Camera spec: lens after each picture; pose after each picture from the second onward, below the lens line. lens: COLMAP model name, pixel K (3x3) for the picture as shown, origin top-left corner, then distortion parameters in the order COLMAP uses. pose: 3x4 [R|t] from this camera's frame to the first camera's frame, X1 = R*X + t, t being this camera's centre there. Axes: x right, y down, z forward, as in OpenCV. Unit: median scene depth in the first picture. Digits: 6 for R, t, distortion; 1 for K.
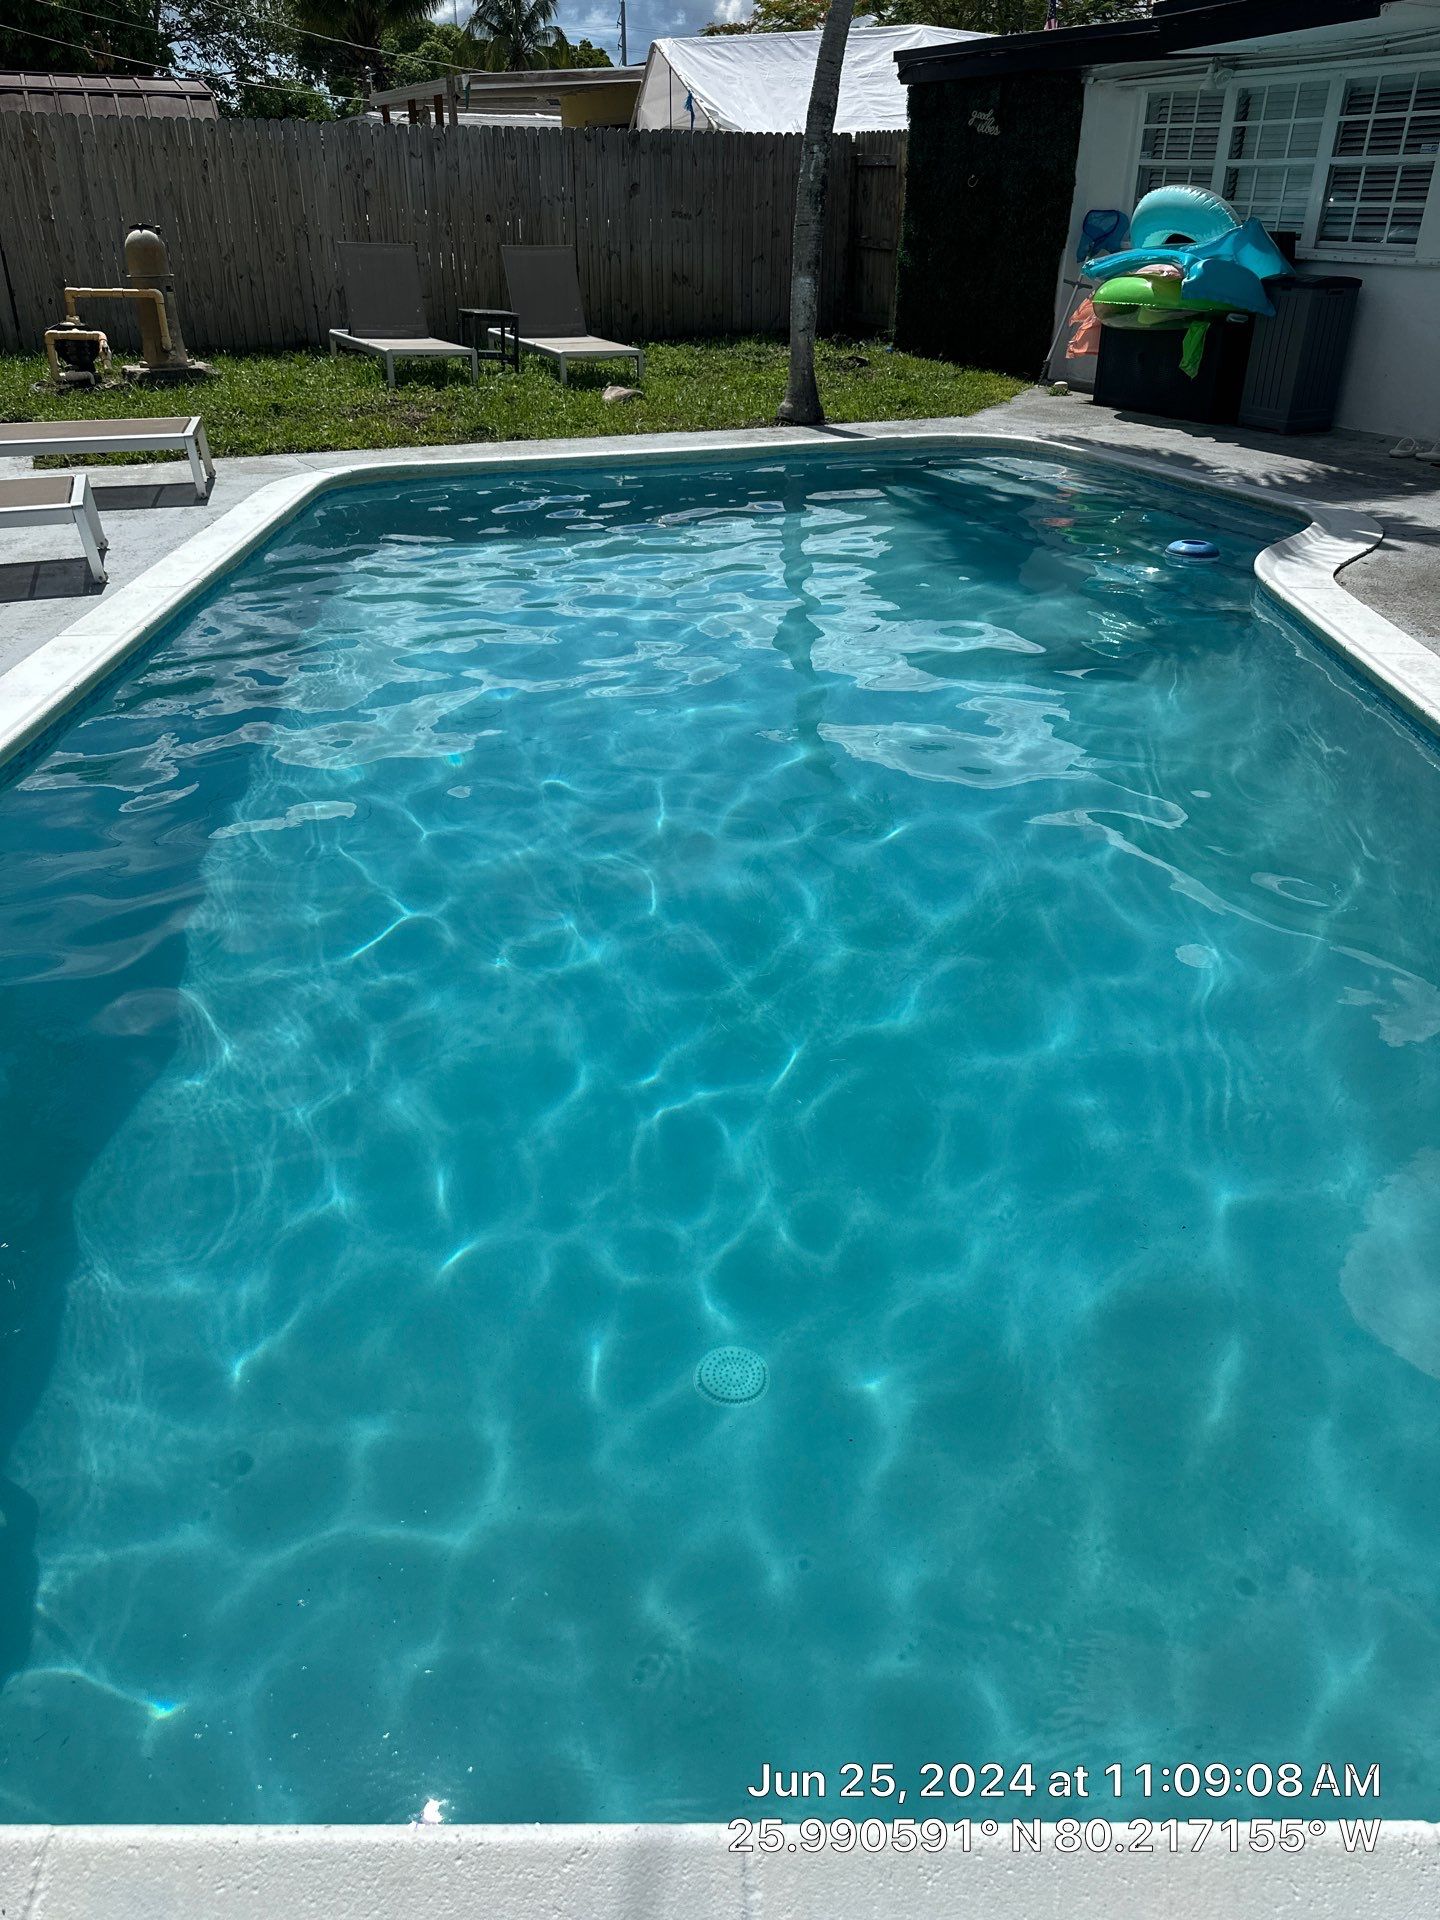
lens RADIAL K [[1377.9, 0, 720.0], [0, 1377.9, 960.0], [0, 0, 1]] dist [-0.002003, -0.008412]
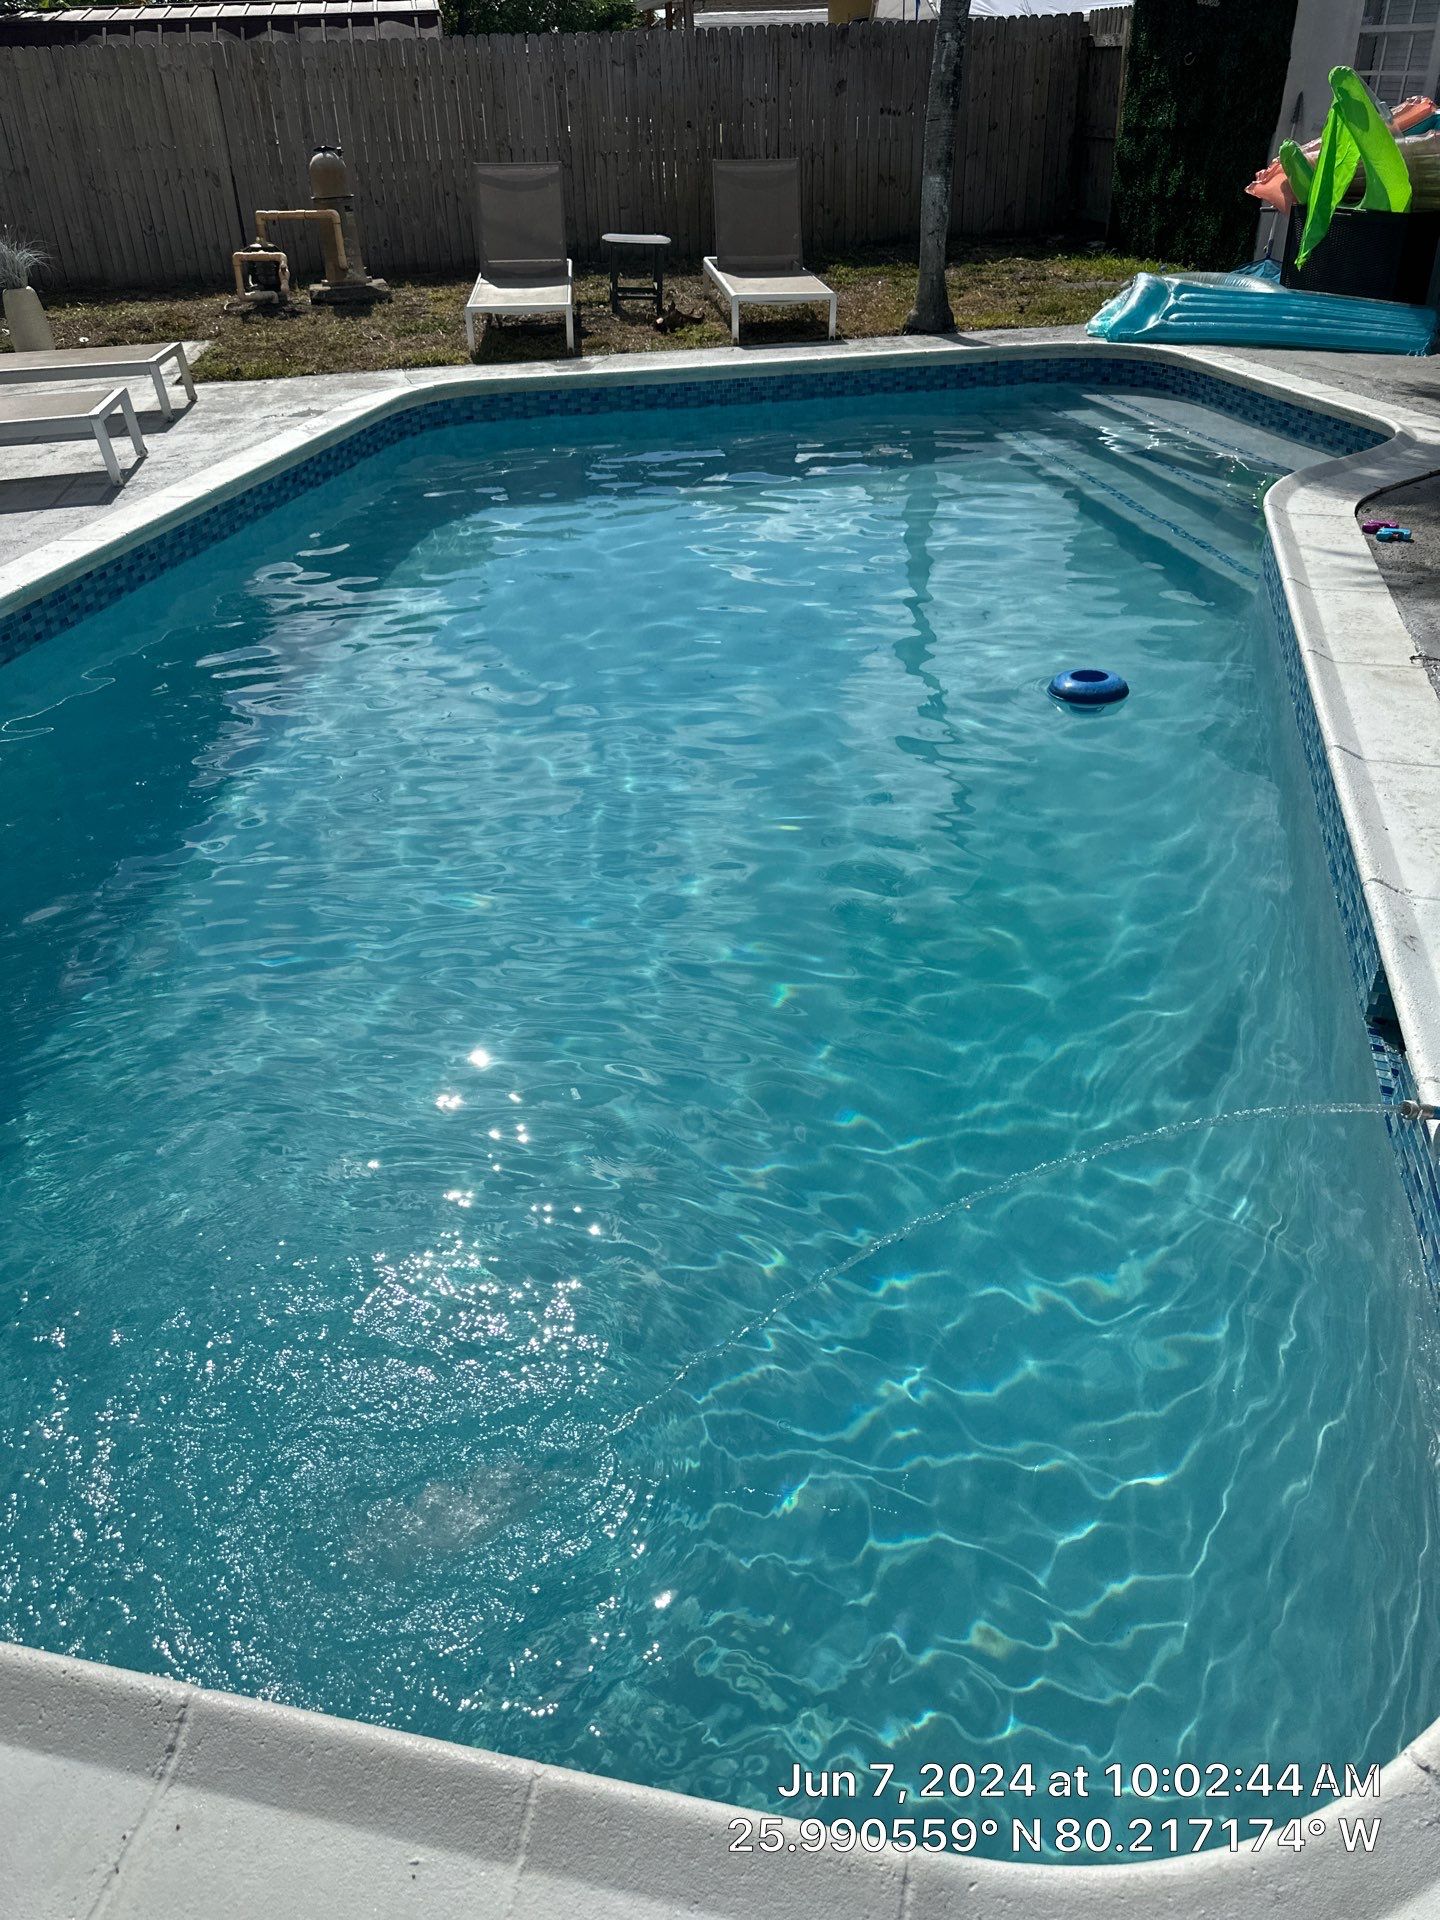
lens RADIAL K [[1371.8, 0, 777.1], [0, 1371.8, 966.7], [0, 0, 1]] dist [-0.002508, -0.006132]
pose [[0.973665, 0.084836, -0.211610, 0.191798], [-0.071202, 0.994914, 0.071256, -0.006688], [0.216578, -0.054312, 0.974753, 0.013130]]
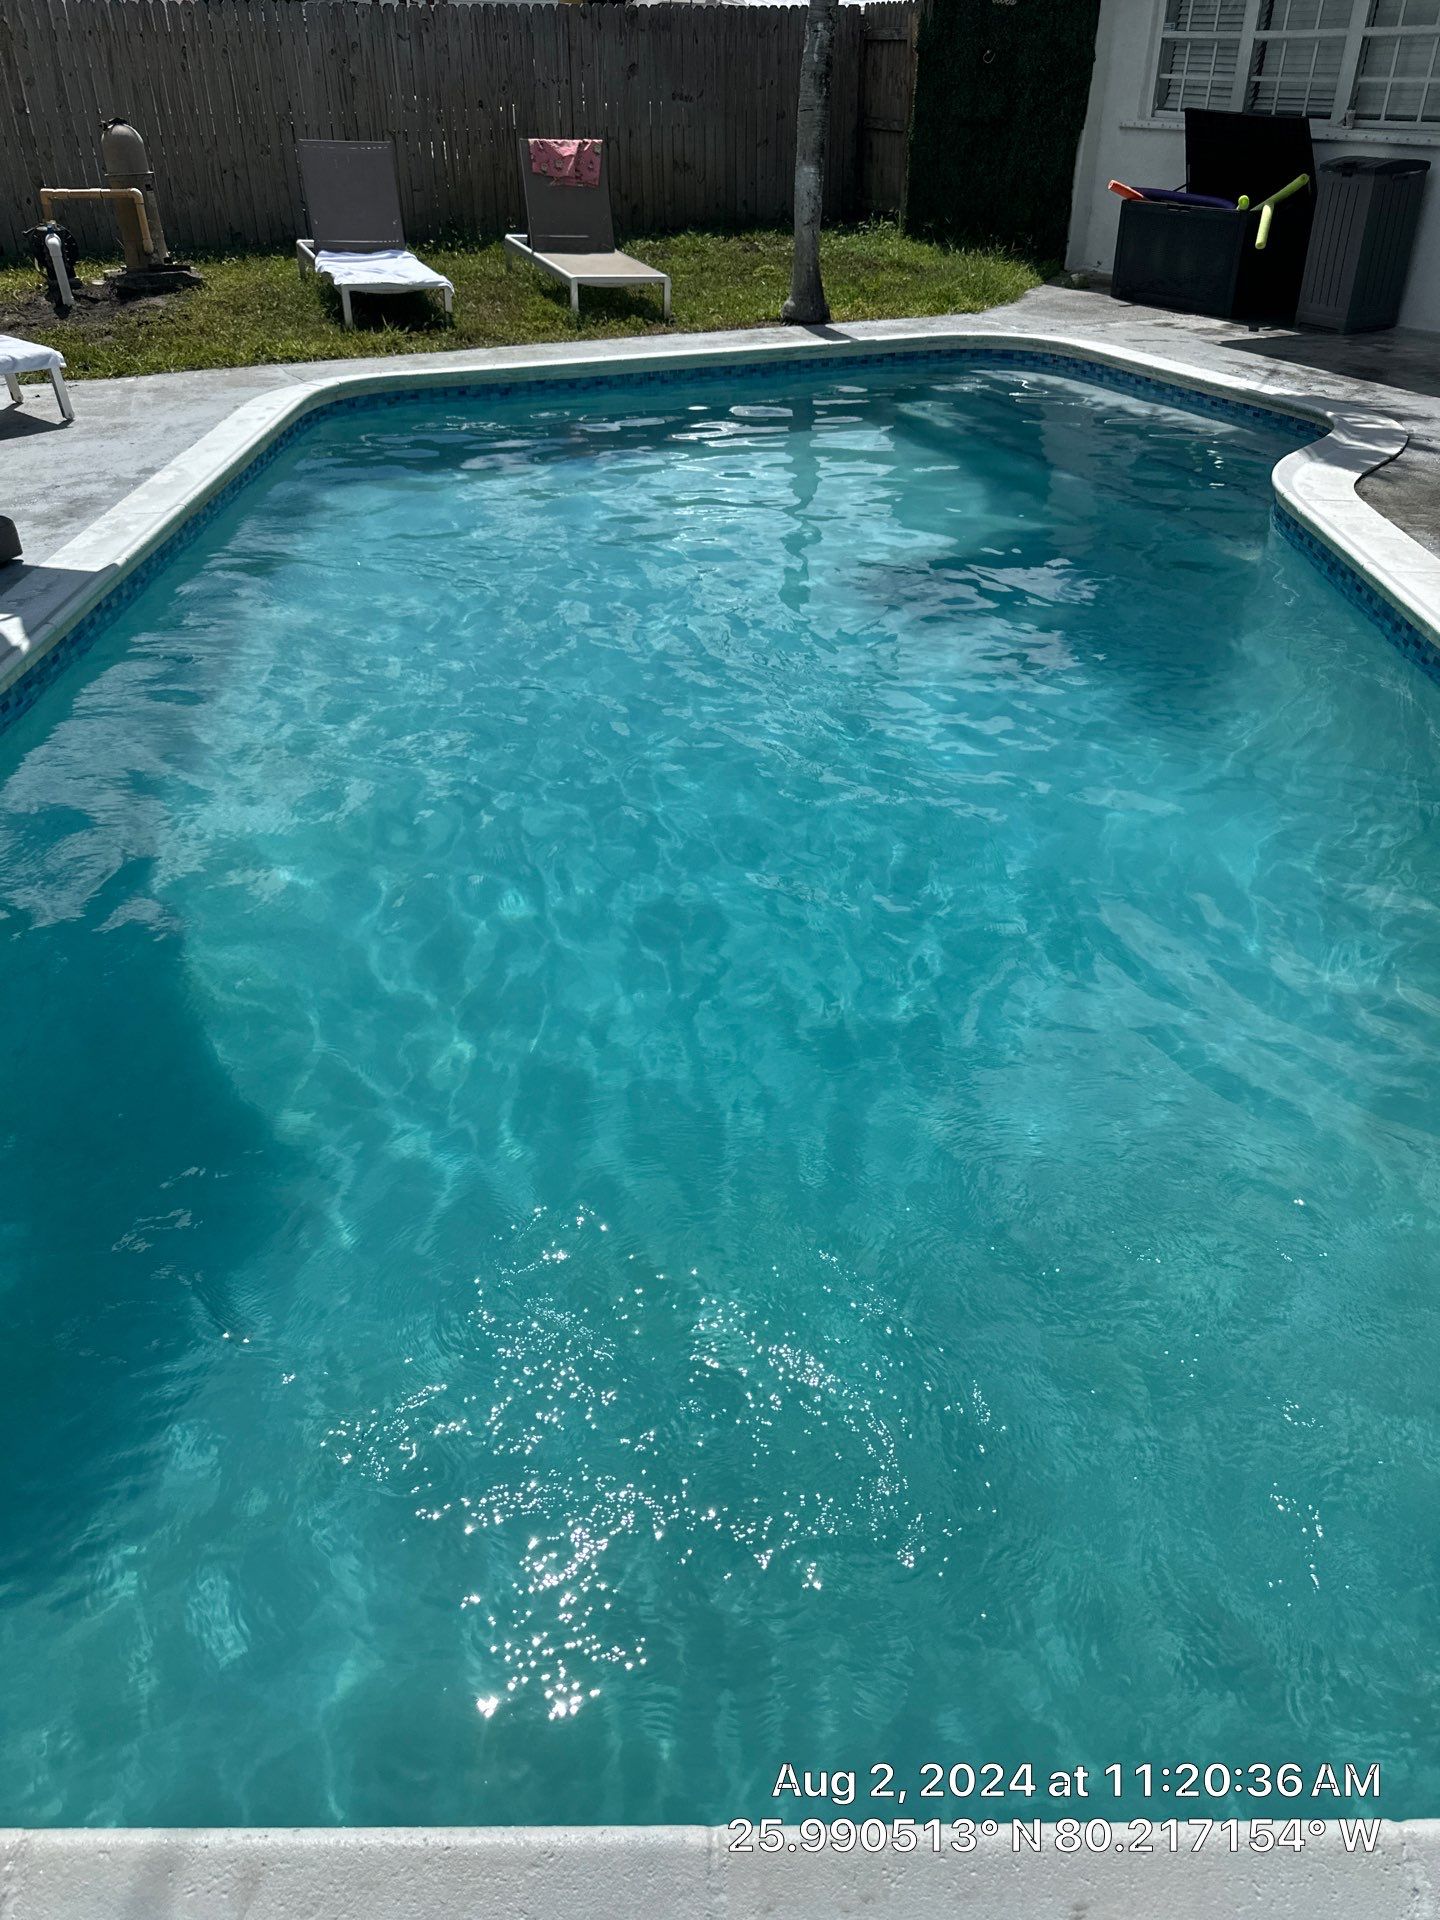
lens RADIAL K [[1377.9, 0, 720.0], [0, 1377.9, 960.0], [0, 0, 1]] dist [-0.002003, -0.008412]
pose [[0.999908, -0.007041, -0.011626, 0.006518], [0.007832, 0.997559, 0.069388, -0.011576], [0.011109, -0.069473, 0.997522, 0.006499]]
